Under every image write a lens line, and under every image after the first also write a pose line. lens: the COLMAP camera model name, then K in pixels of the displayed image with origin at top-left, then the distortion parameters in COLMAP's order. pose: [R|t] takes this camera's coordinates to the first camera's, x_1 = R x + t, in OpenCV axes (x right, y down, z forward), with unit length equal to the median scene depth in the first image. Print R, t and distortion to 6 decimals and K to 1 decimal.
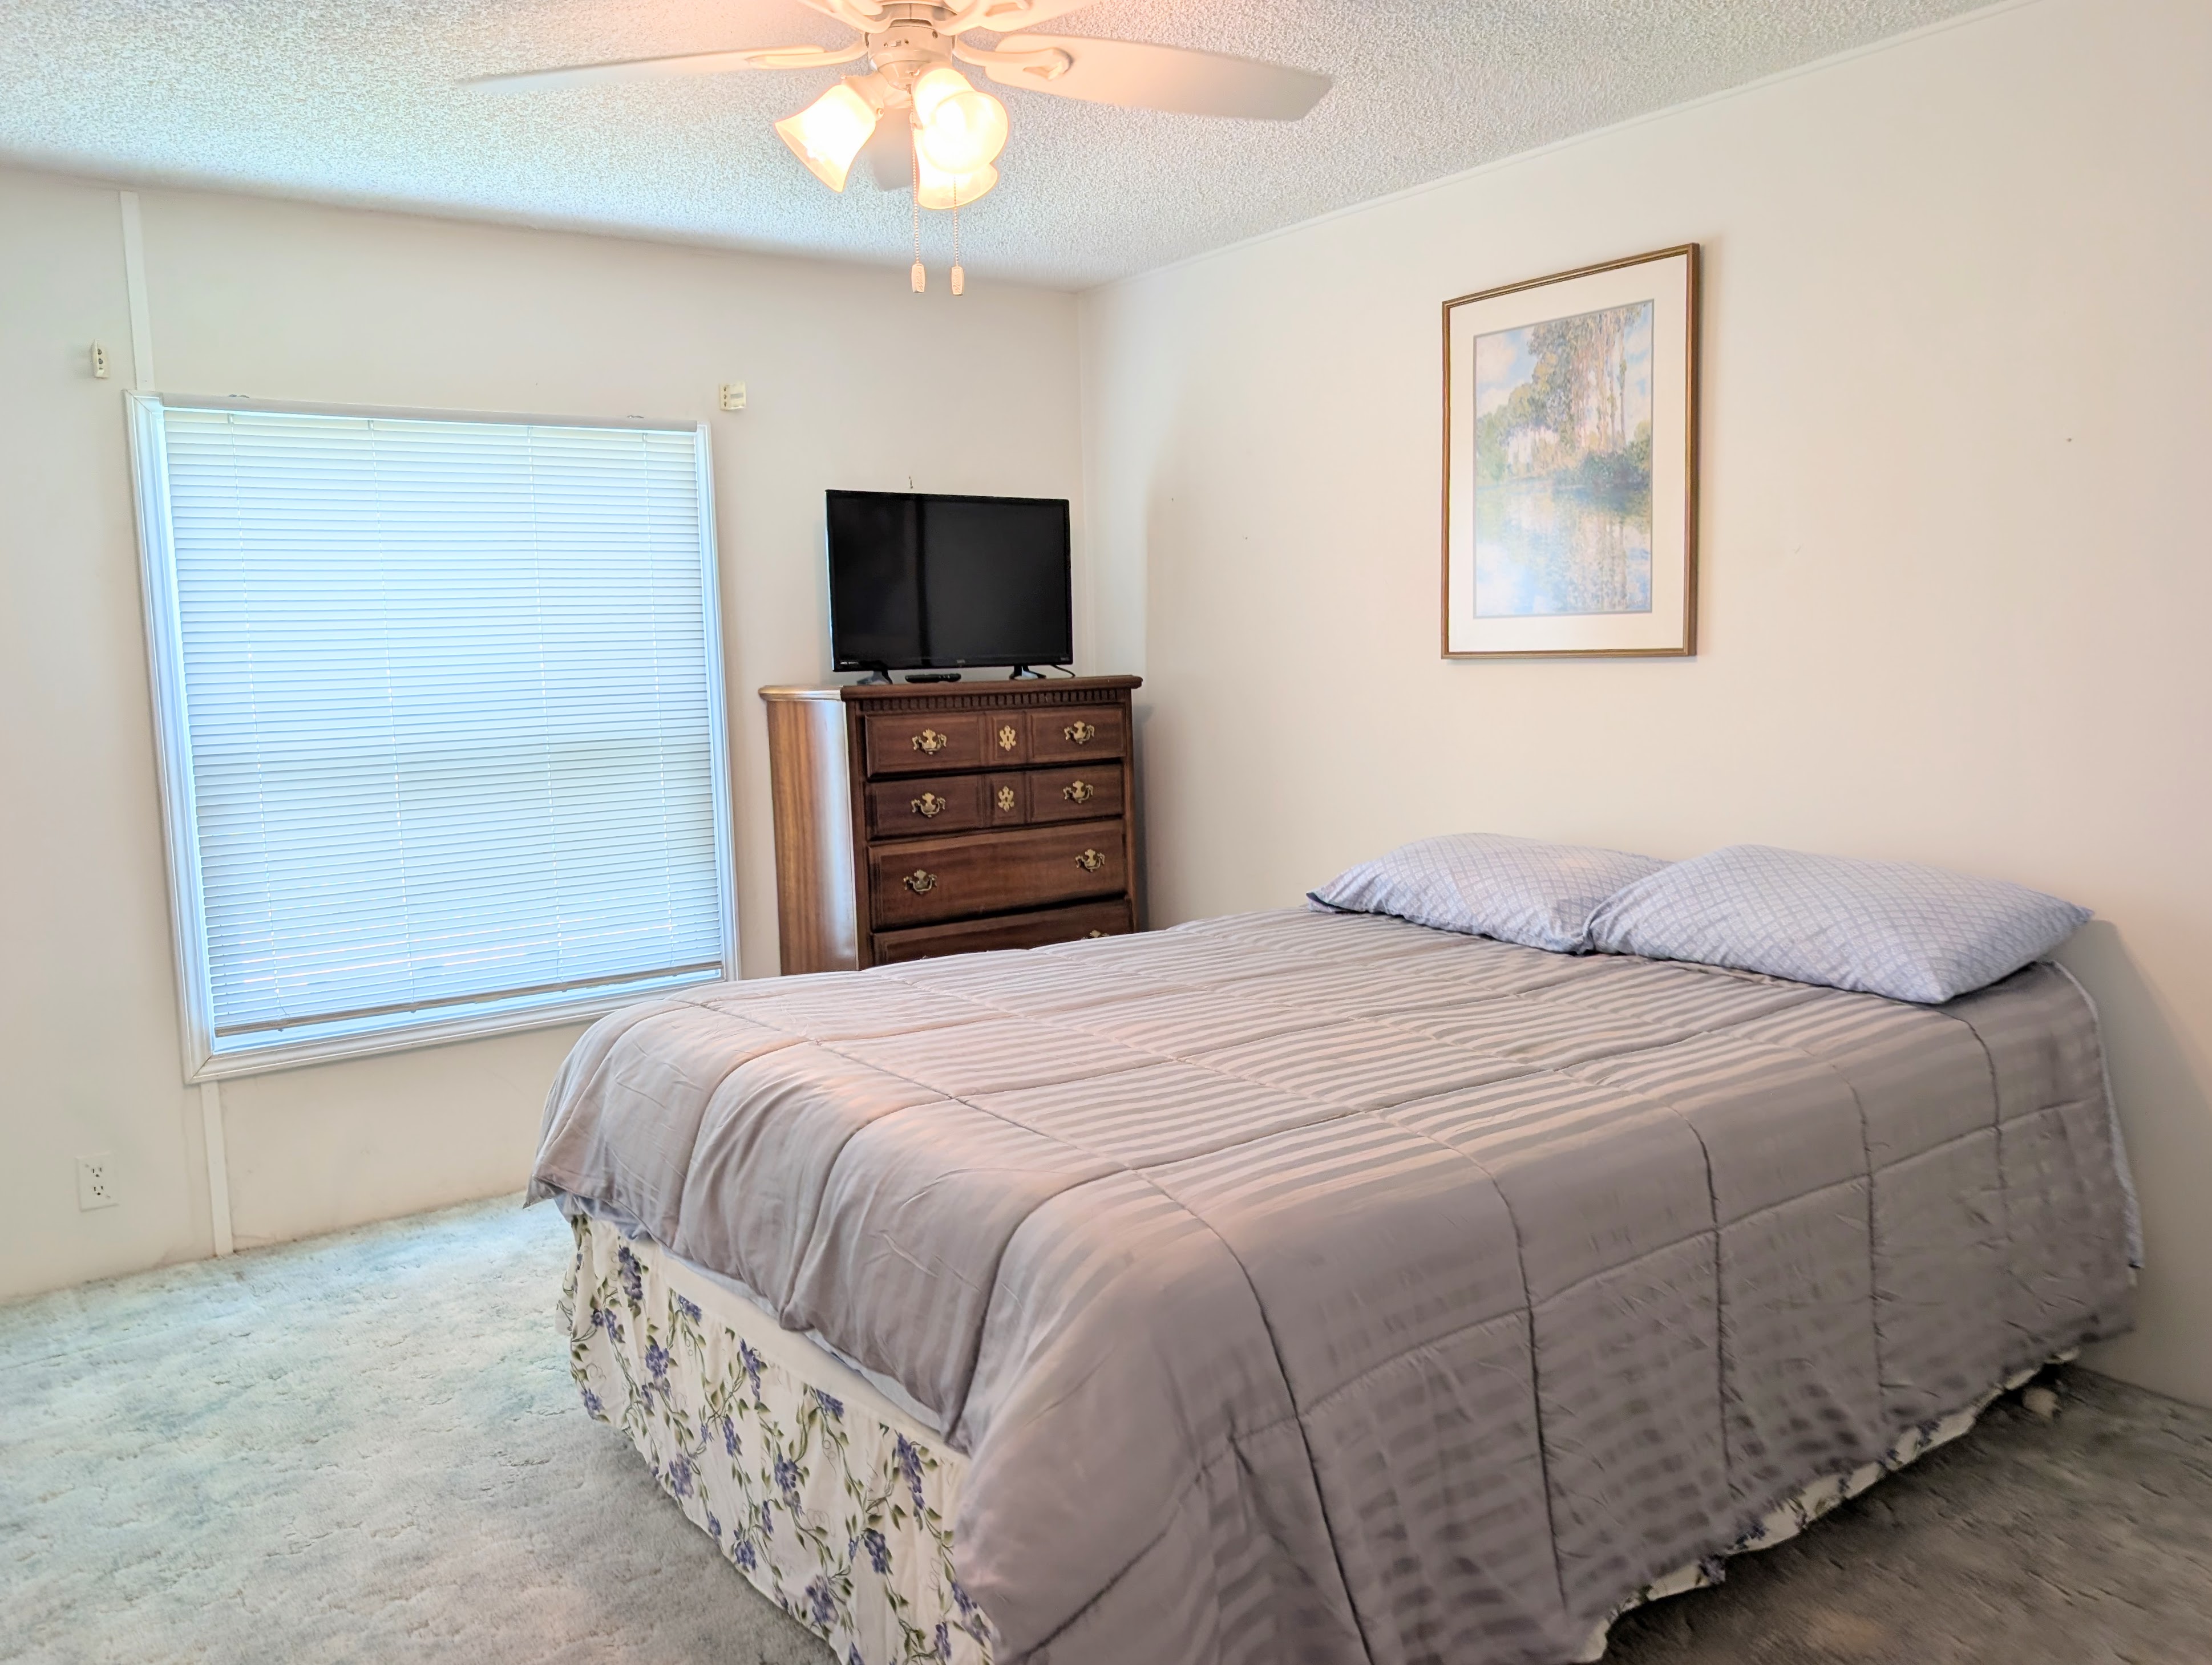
lens RADIAL K [[1605.7, 0, 1100.9], [0, 1605.7, 830.1], [0, 0, 1]] dist [0.011293, 0.001412]
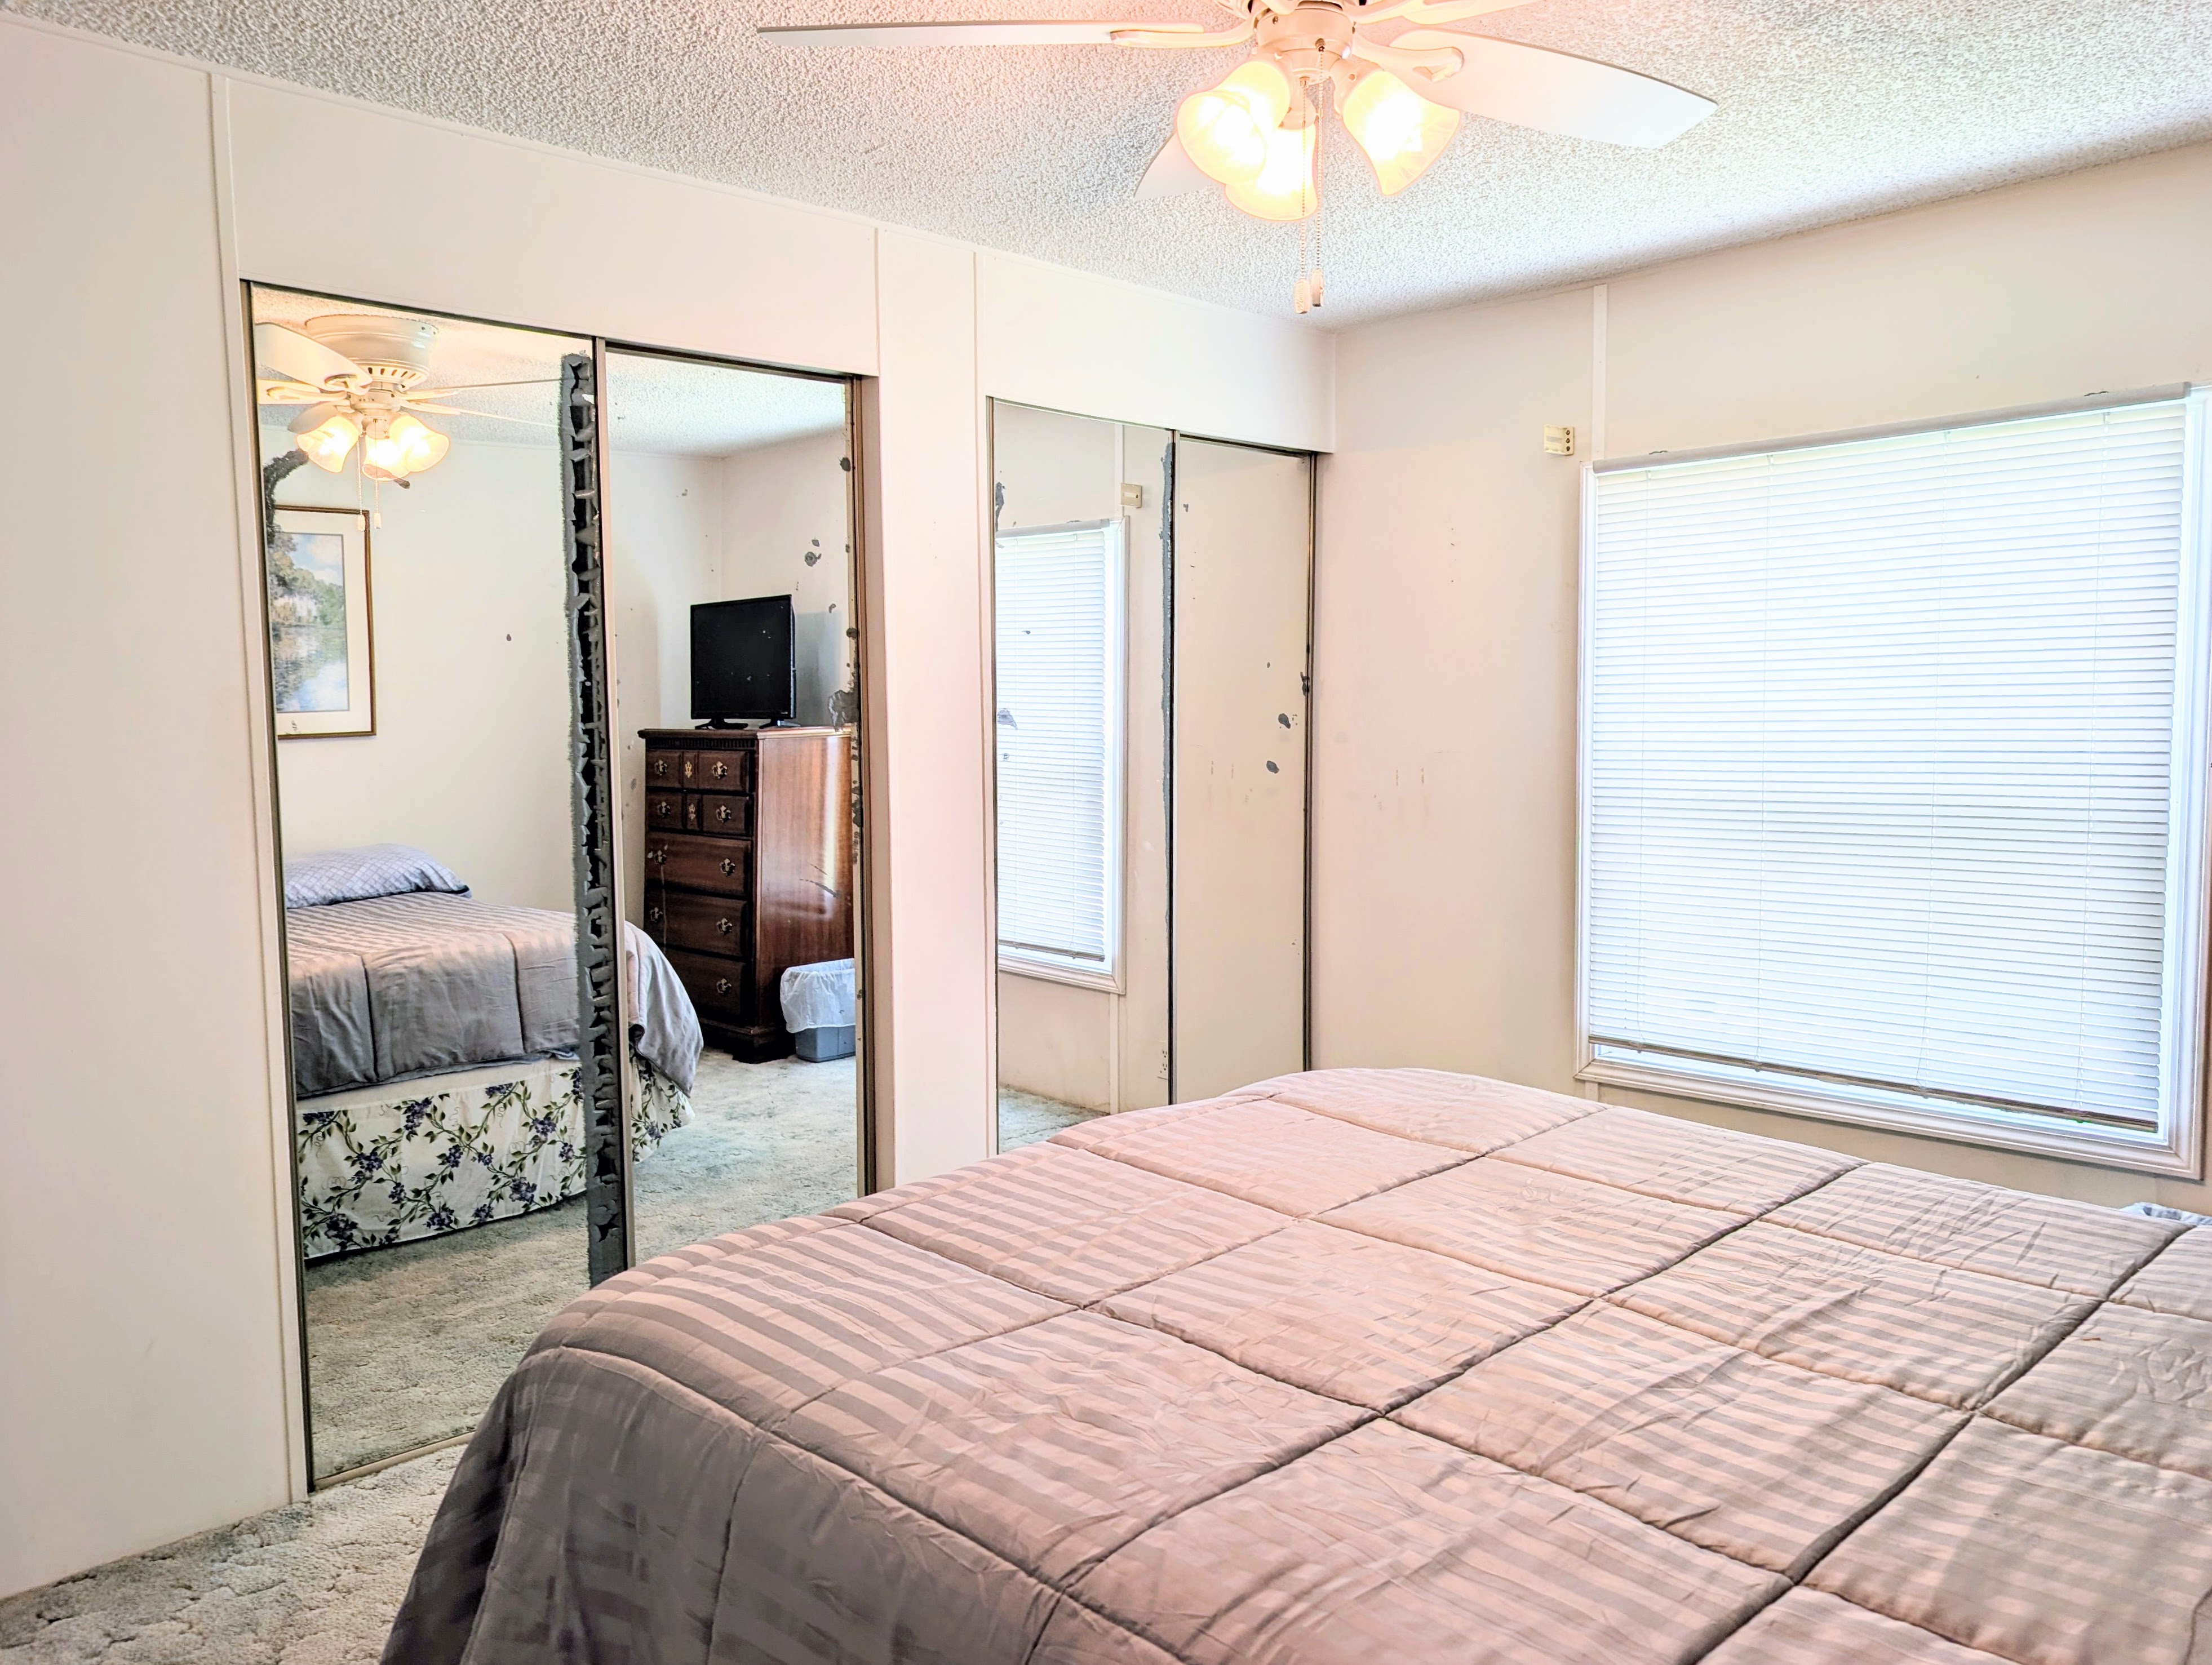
lens RADIAL K [[1605.8, 0, 1102.2], [0, 1605.8, 833.1], [0, 0, 1]] dist [0.011293, 0.001412]
pose [[0.203738, 0.107854, -0.973066, 1.408530], [-0.100353, 0.990979, 0.088827, -0.163401], [0.973869, 0.079552, 0.212724, 1.030855]]
